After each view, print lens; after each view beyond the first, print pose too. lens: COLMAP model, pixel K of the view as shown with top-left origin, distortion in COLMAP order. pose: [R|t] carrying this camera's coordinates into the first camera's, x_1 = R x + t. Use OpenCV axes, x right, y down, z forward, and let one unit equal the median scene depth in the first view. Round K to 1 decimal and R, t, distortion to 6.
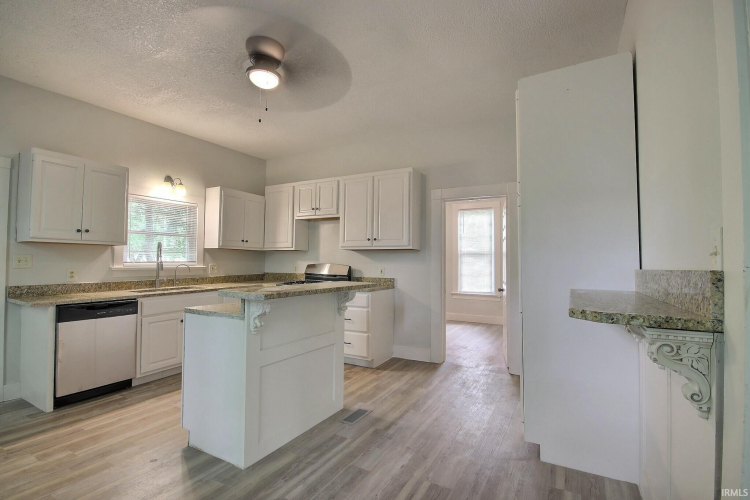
lens RADIAL K [[346.5, 0, 375.3], [0, 346.5, 252.5], [0, 0, 1]] dist [0.006055, 0.000360]
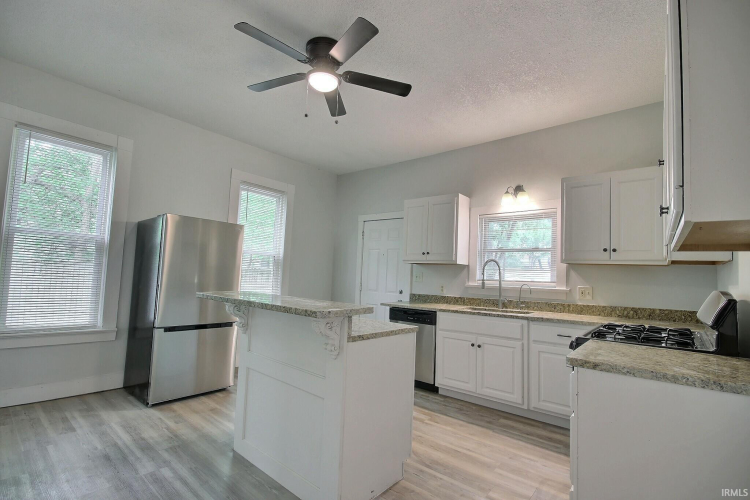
lens RADIAL K [[346.5, 0, 371.7], [0, 346.5, 248.7], [0, 0, 1]] dist [0.006055, 0.000360]
pose [[-0.187966, -0.079183, -0.978978, 0.405662], [-0.004673, 0.996806, -0.079728, 0.019531], [0.982164, -0.010411, -0.187736, 0.924608]]
